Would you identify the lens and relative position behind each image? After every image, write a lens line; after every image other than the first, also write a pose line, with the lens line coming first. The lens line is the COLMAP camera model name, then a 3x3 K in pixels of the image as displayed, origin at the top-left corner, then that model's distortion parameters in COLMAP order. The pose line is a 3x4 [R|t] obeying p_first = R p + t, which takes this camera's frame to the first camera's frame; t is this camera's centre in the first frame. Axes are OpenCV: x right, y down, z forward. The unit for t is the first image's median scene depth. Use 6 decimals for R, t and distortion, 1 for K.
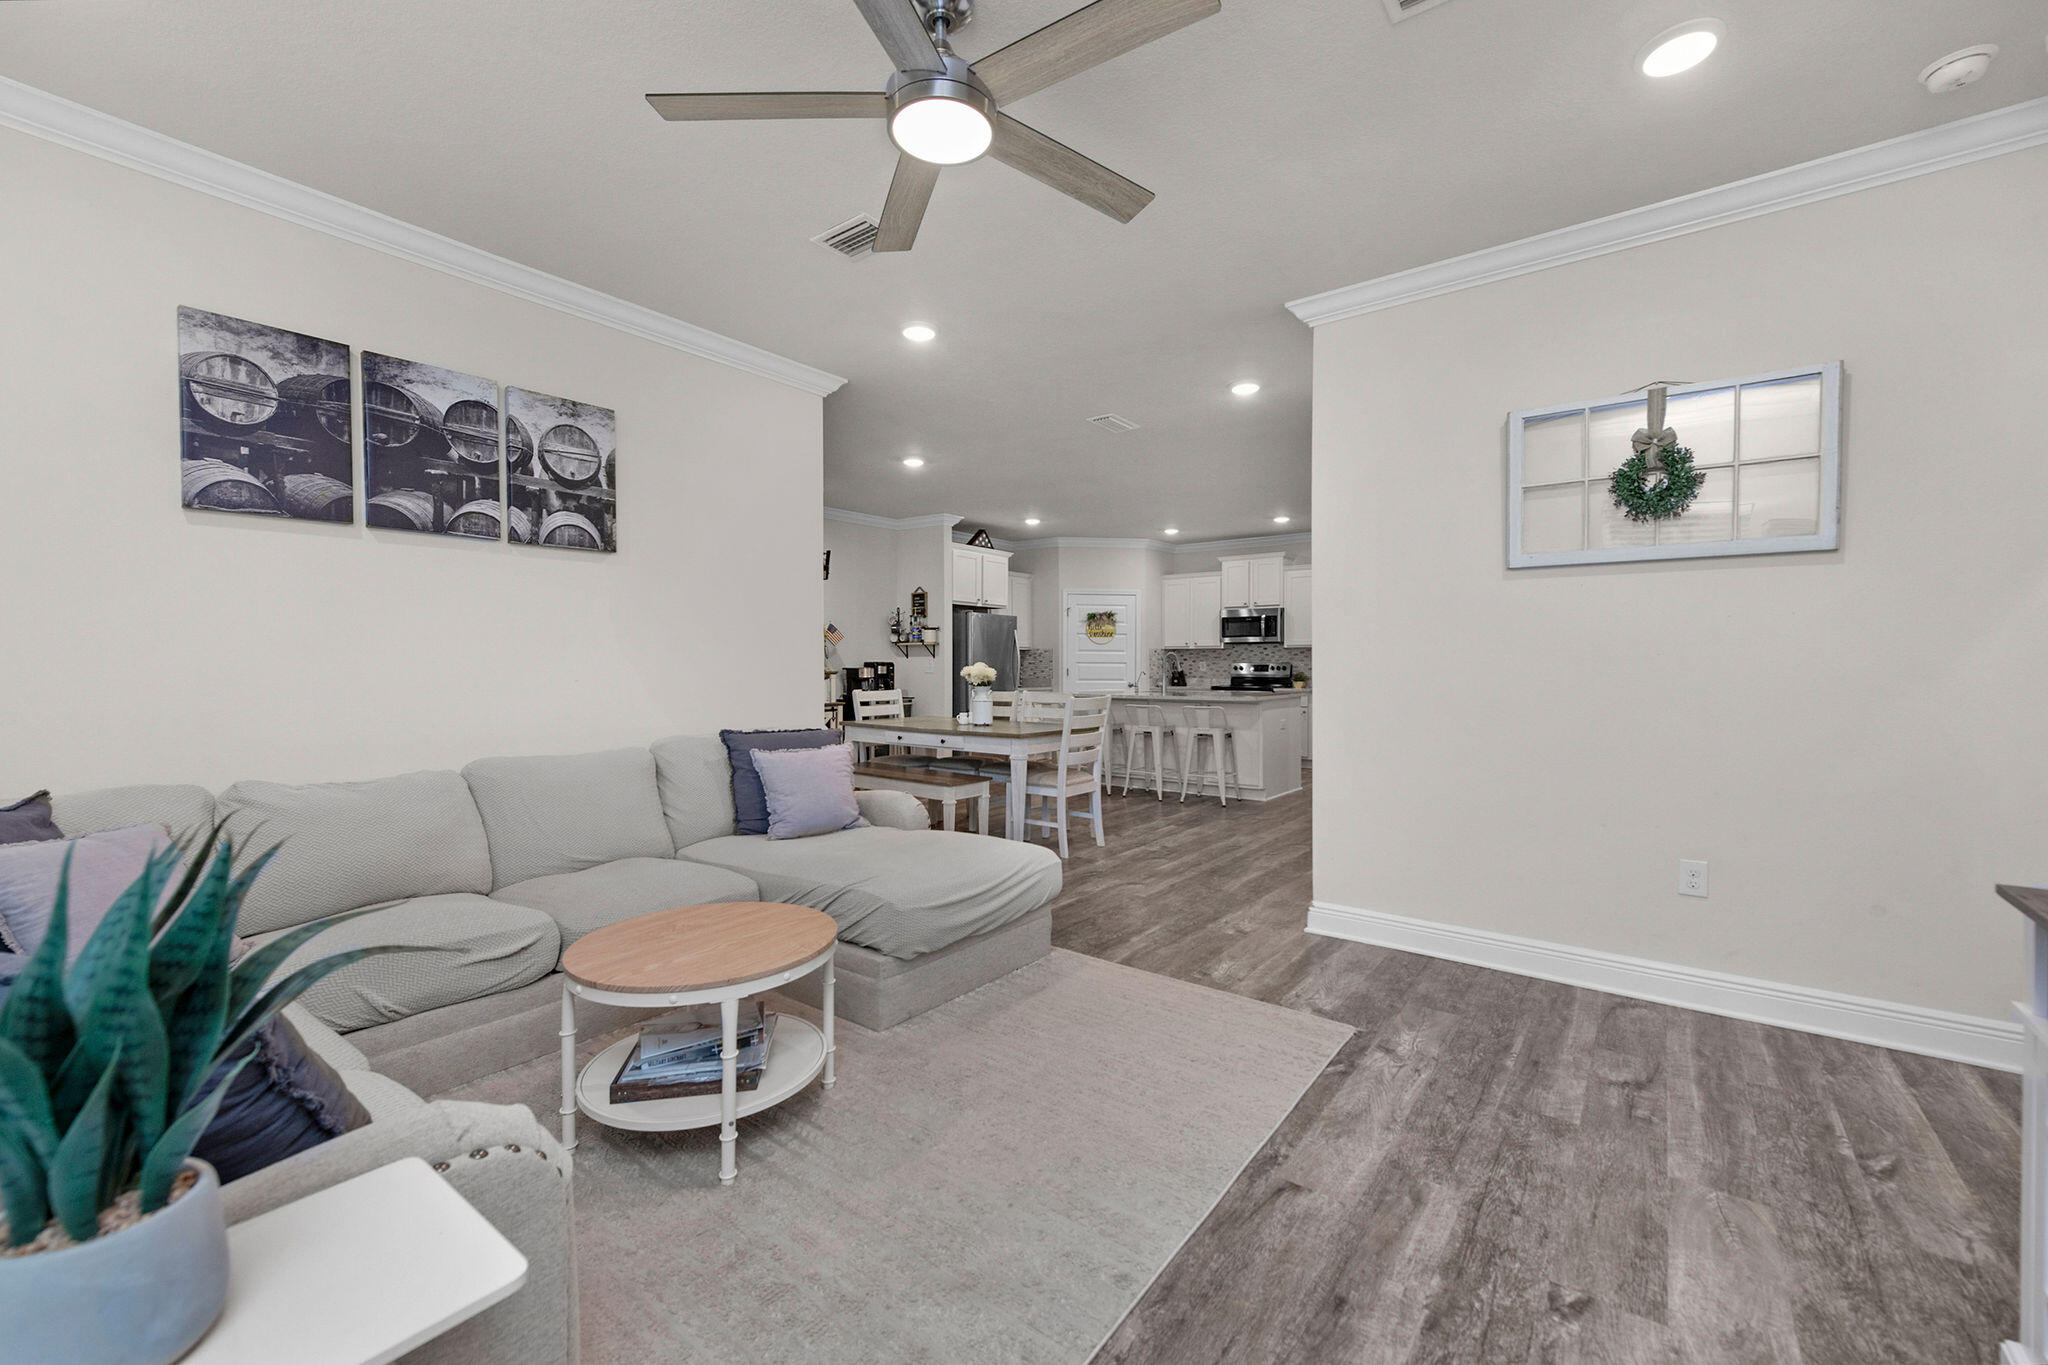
lens RADIAL K [[814.1, 0, 1025.4], [0, 814.1, 672.8], [0, 0, 1]] dist [0.001192, -0.000380]
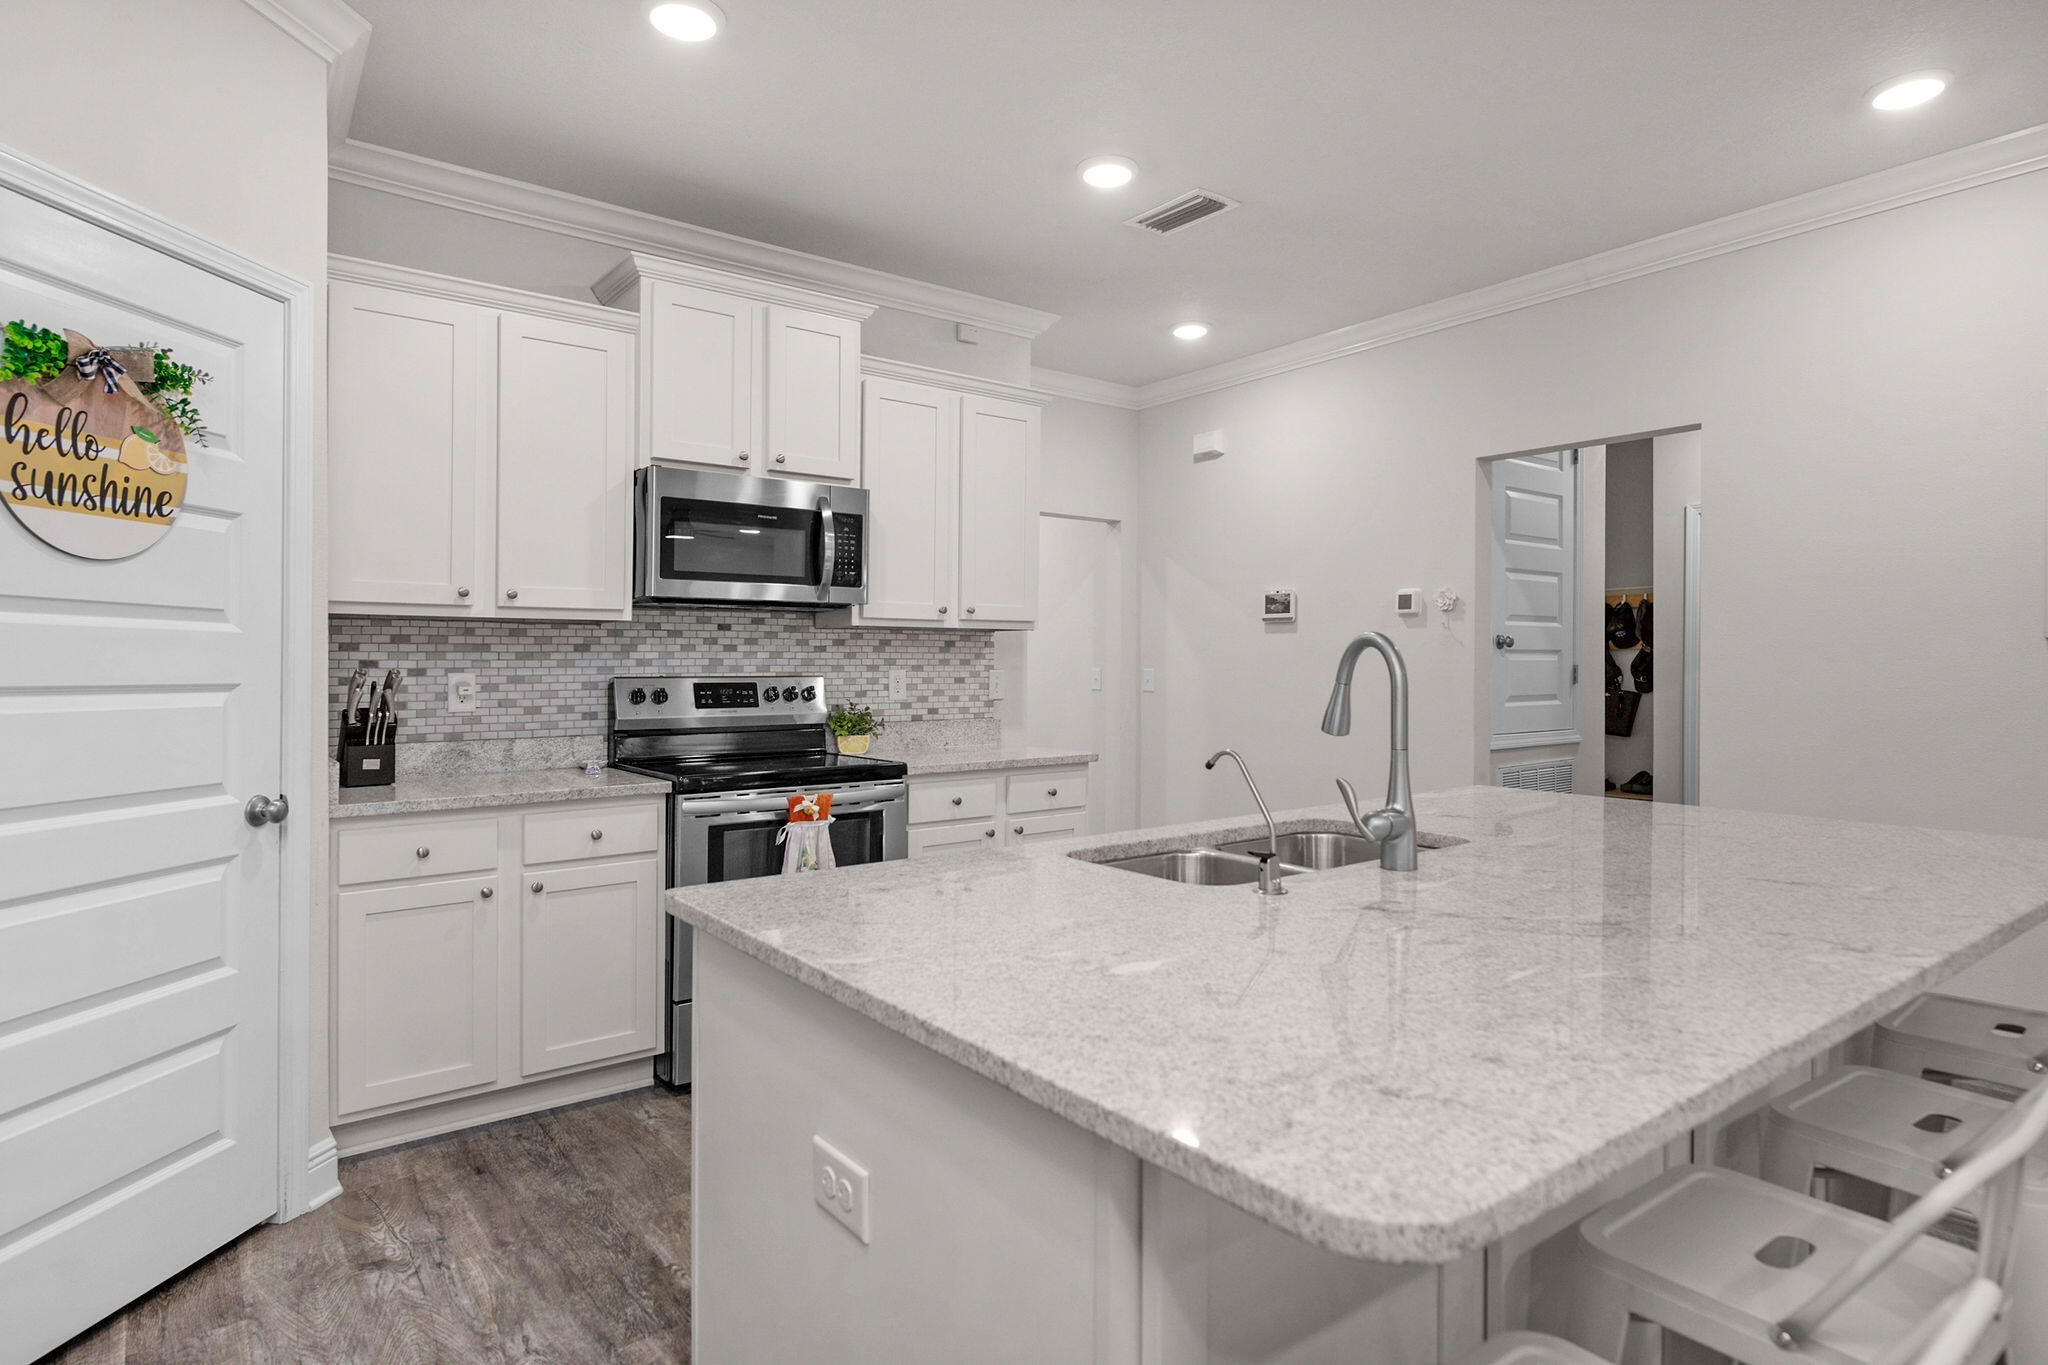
lens RADIAL K [[1099.2, 0, 1042.5], [0, 1099.2, 659.9], [0, 0, 1]] dist [-0.001126, -0.000705]
pose [[0.244187, 0.002456, 0.969725, -0.167963], [0.011848, 0.999915, -0.005516, -0.041384], [-0.969656, 0.012836, 0.244137, 2.307598]]
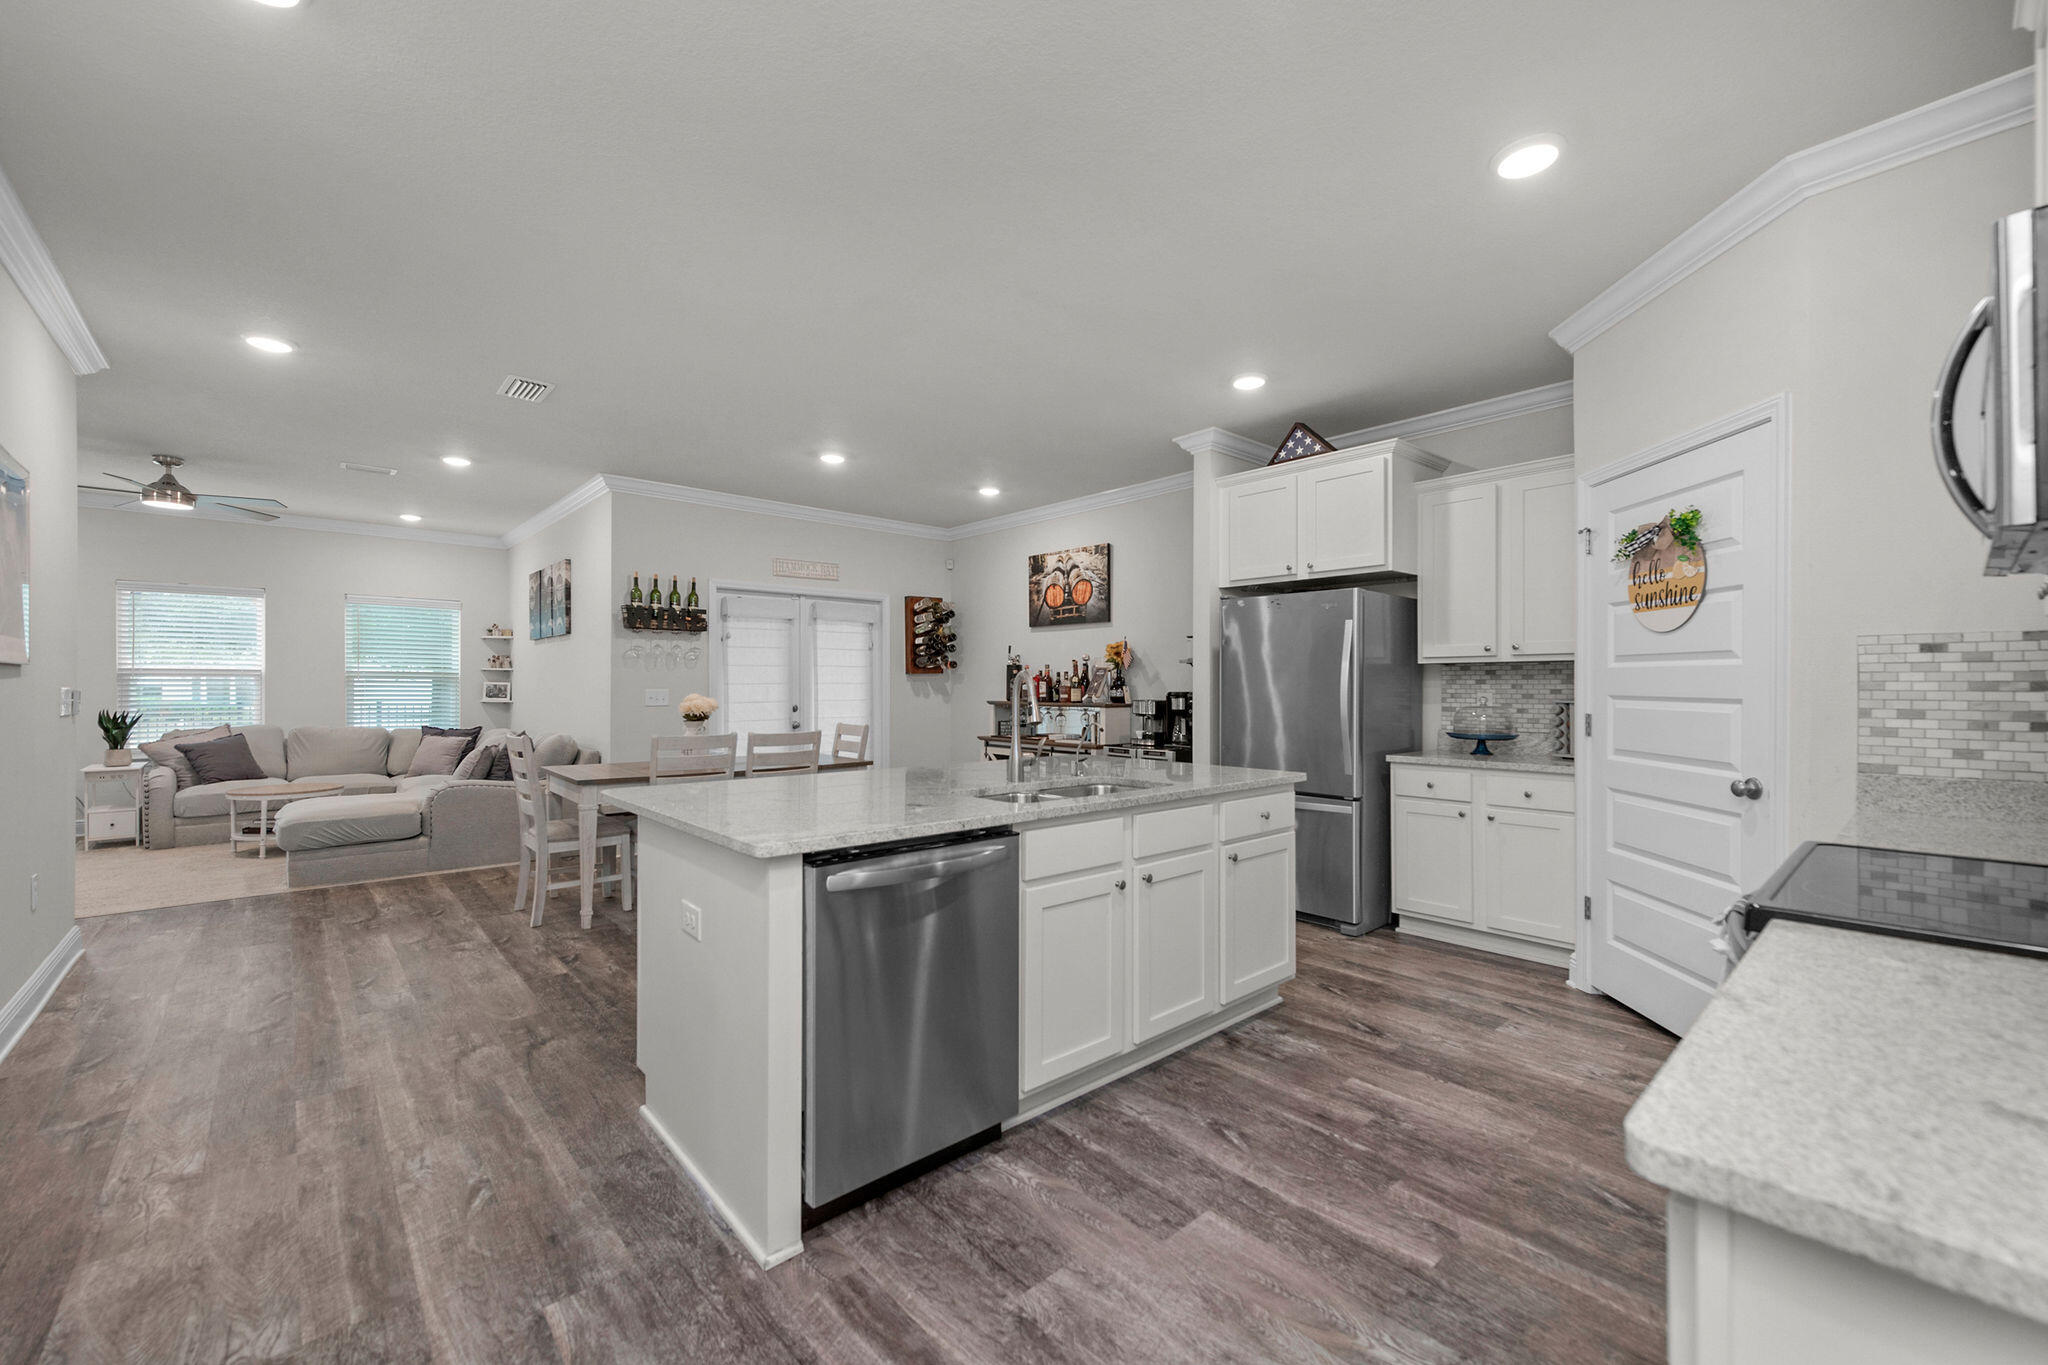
lens RADIAL K [[816.6, 0, 1044.3], [0, 816.6, 681.7], [0, 0, 1]] dist [0.010858, -0.004912]
pose [[-0.168529, -0.006203, -0.985677, 1.213681], [-0.011654, 0.999923, -0.004300, -0.041698], [0.985628, 0.010762, -0.168588, 2.448442]]
